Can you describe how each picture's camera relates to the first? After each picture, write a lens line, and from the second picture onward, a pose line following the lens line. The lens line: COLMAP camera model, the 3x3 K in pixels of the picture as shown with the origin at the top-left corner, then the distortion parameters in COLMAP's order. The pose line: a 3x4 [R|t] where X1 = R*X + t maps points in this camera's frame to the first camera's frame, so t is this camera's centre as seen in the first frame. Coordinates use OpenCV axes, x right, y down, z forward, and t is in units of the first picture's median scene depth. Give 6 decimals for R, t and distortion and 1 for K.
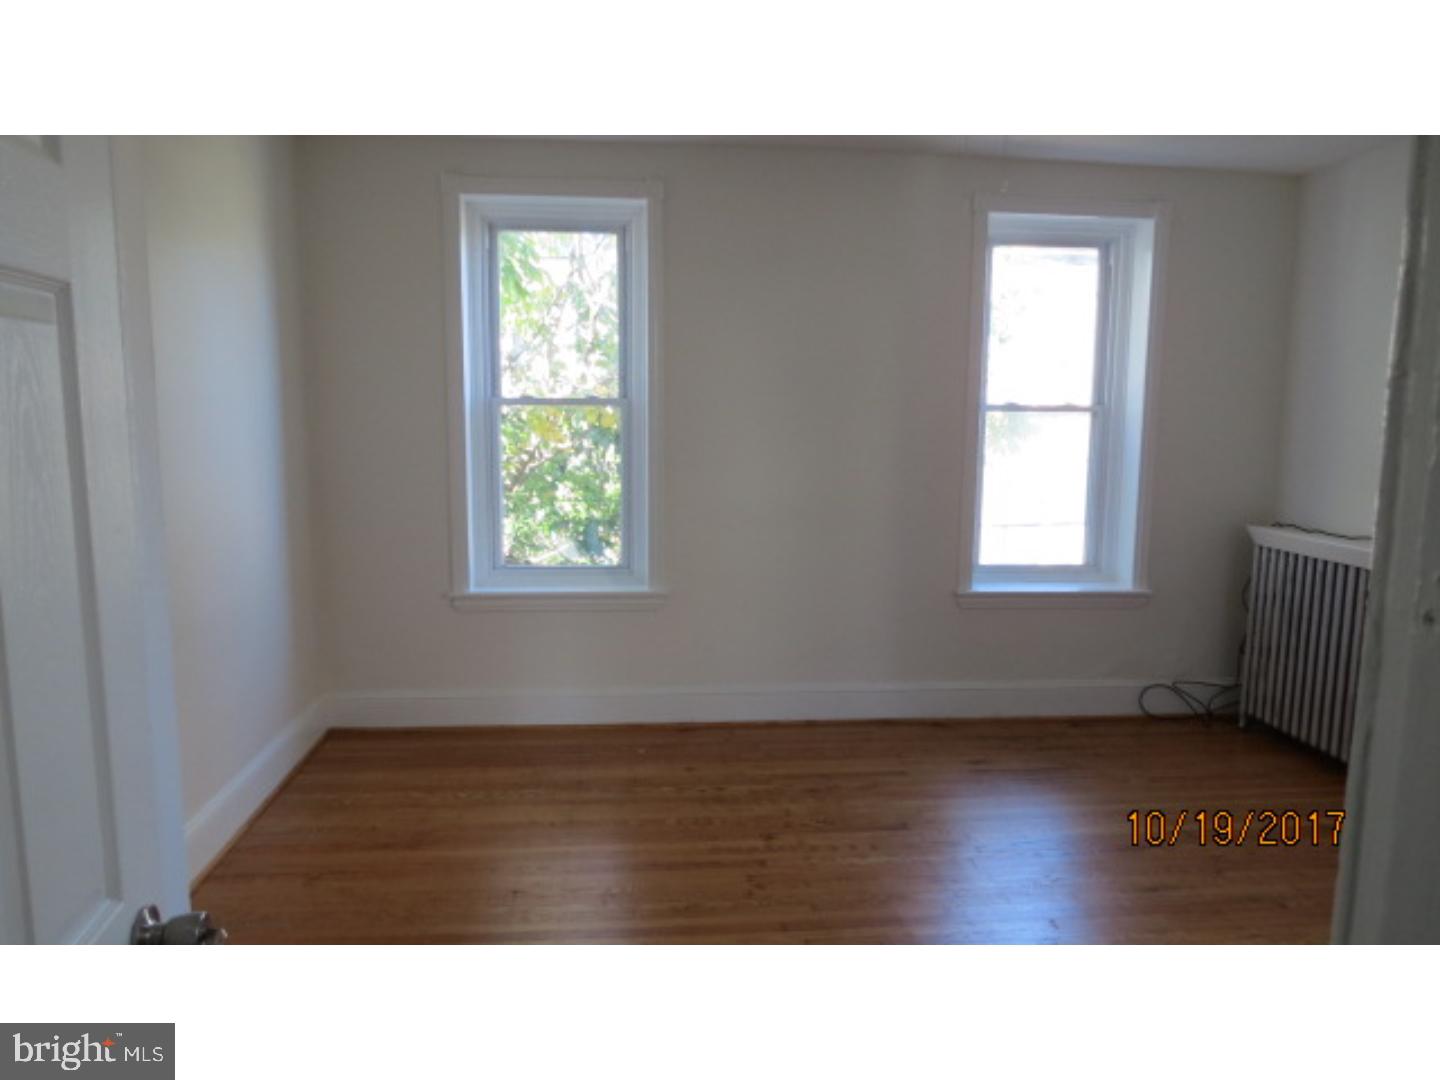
lens RADIAL K [[1024.8, 0, 721.9], [0, 1024.8, 537.0], [0, 0, 1]] dist [-0.034156, 0.020548]
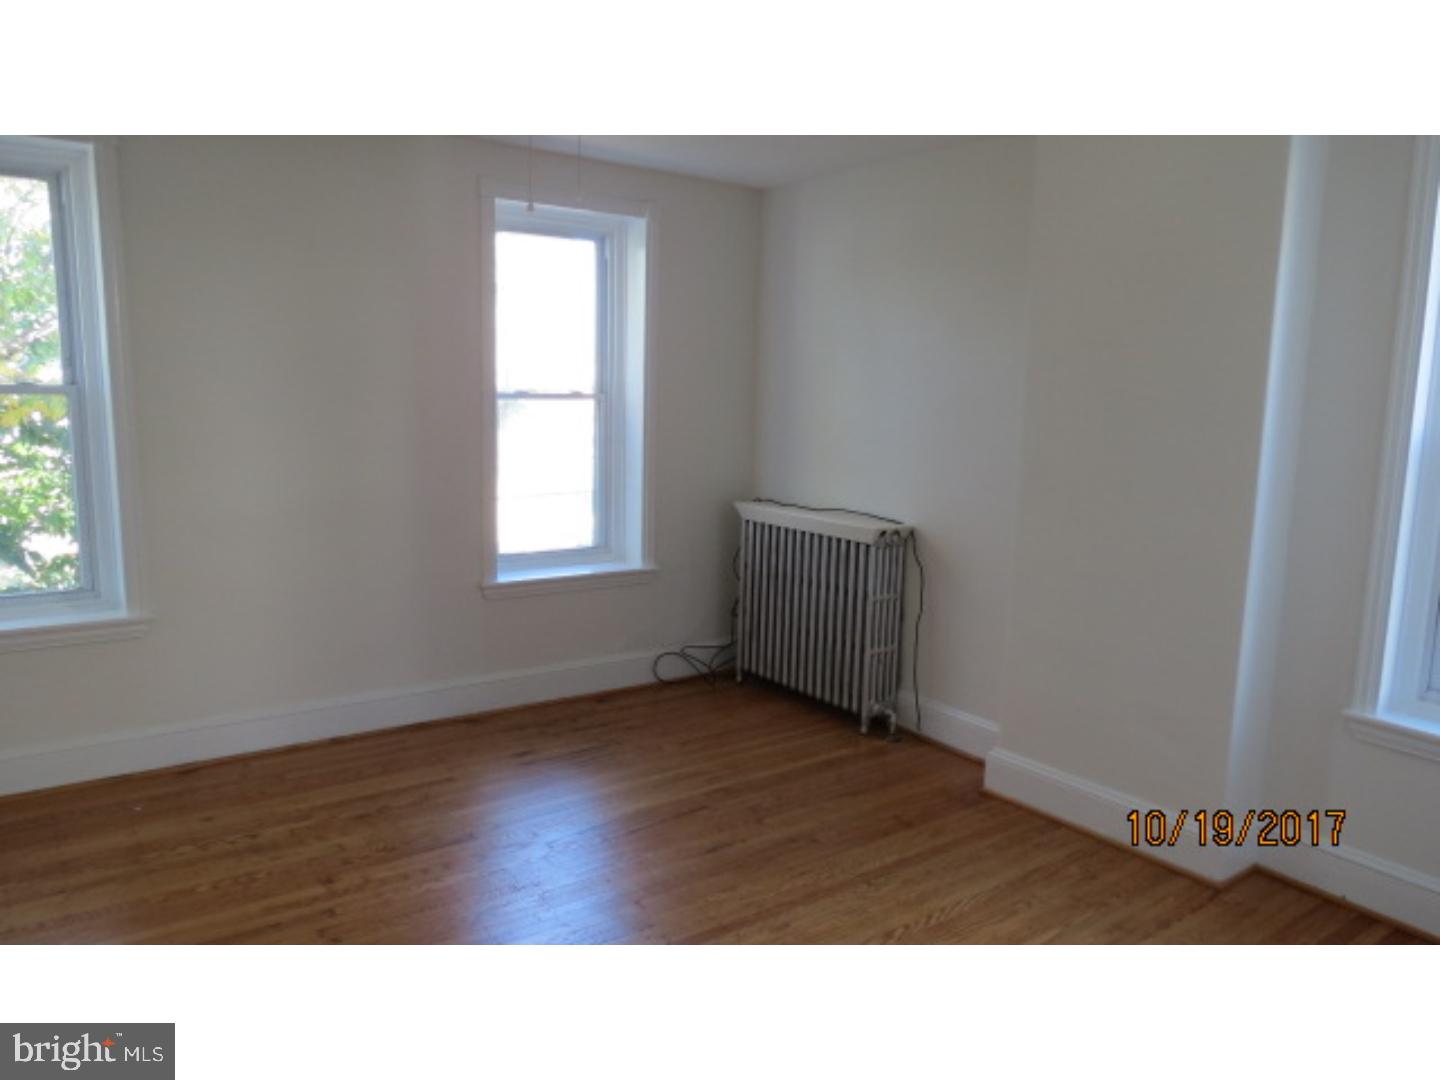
lens RADIAL K [[1024.8, 0, 721.9], [0, 1024.8, 537.0], [0, 0, 1]] dist [-0.034156, 0.020548]
pose [[0.860926, -0.067441, 0.504240, -0.067042], [0.050507, 0.997608, 0.047194, -0.027308], [-0.506217, -0.015163, 0.862273, 0.036871]]
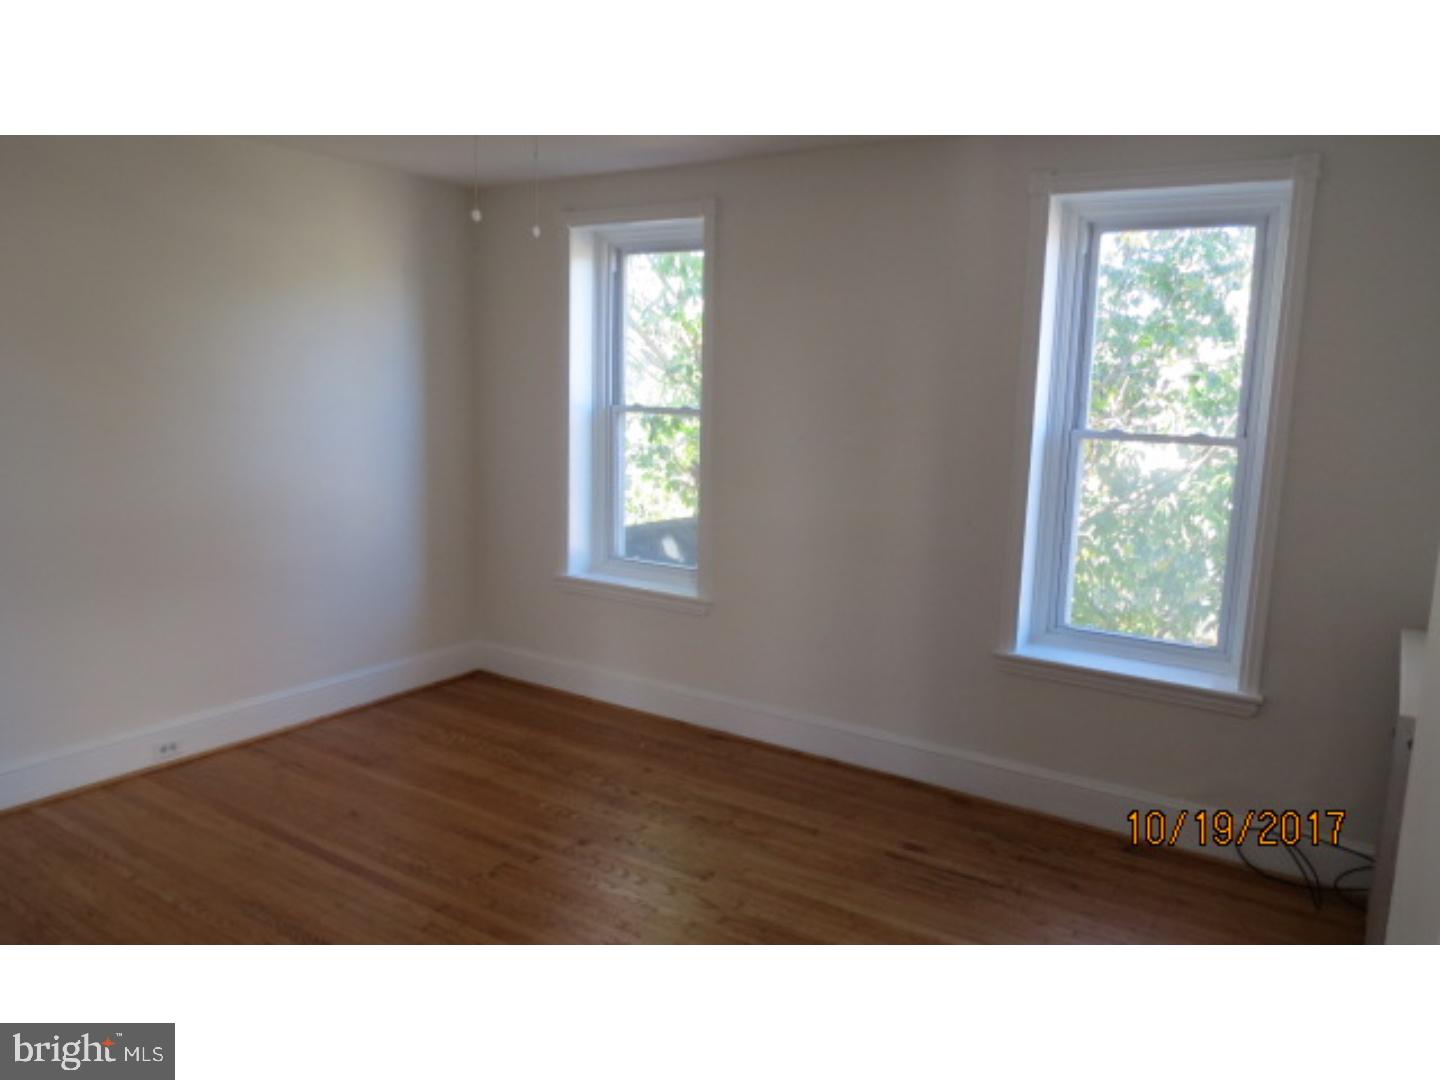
lens RADIAL K [[1007.2, 0, 720.0], [0, 1007.2, 540.0], [0, 0, 1]] dist [-0.032745, 0.000241]
pose [[0.783724, 0.109682, -0.611349, 0.559978], [-0.105951, 0.993466, 0.042413, -0.049746], [0.612006, 0.031533, 0.790224, 0.210113]]
